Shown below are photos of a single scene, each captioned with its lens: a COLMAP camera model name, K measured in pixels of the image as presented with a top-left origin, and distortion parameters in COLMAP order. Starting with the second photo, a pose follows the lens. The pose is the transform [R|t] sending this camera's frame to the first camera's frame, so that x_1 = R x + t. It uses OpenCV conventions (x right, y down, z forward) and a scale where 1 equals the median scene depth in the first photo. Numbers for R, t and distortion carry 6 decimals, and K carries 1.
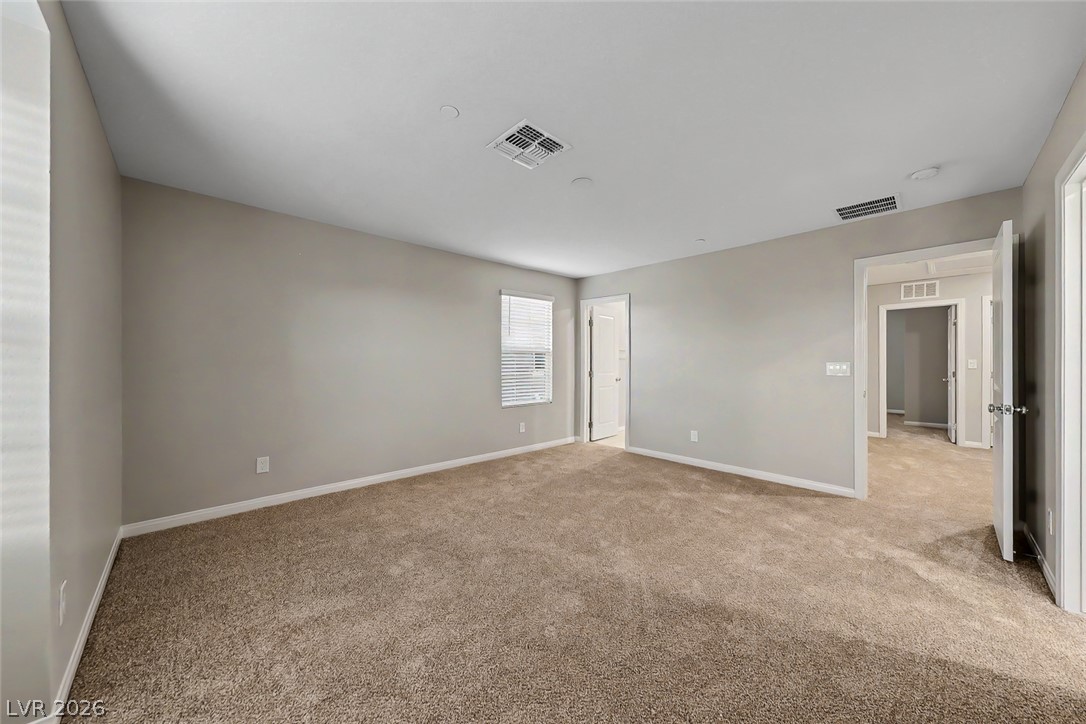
lens RADIAL K [[386.7, 0, 539.9], [0, 386.7, 360.9], [0, 0, 1]] dist [-0.000264, 0.000048]
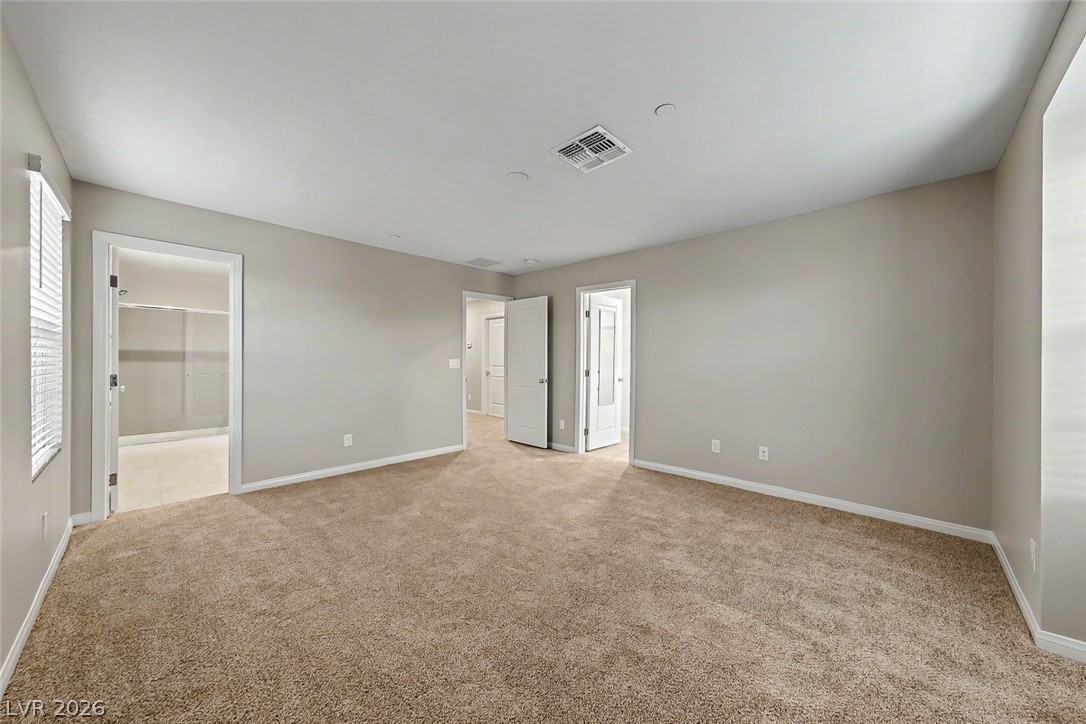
lens RADIAL K [[386.7, 0, 539.9], [0, 386.7, 360.9], [0, 0, 1]] dist [-0.000264, 0.000048]
pose [[-0.056268, -0.004624, 0.998405, -0.693713], [-0.007493, 0.999963, 0.004209, 0.001974], [-0.998388, -0.007244, -0.056301, 0.790464]]
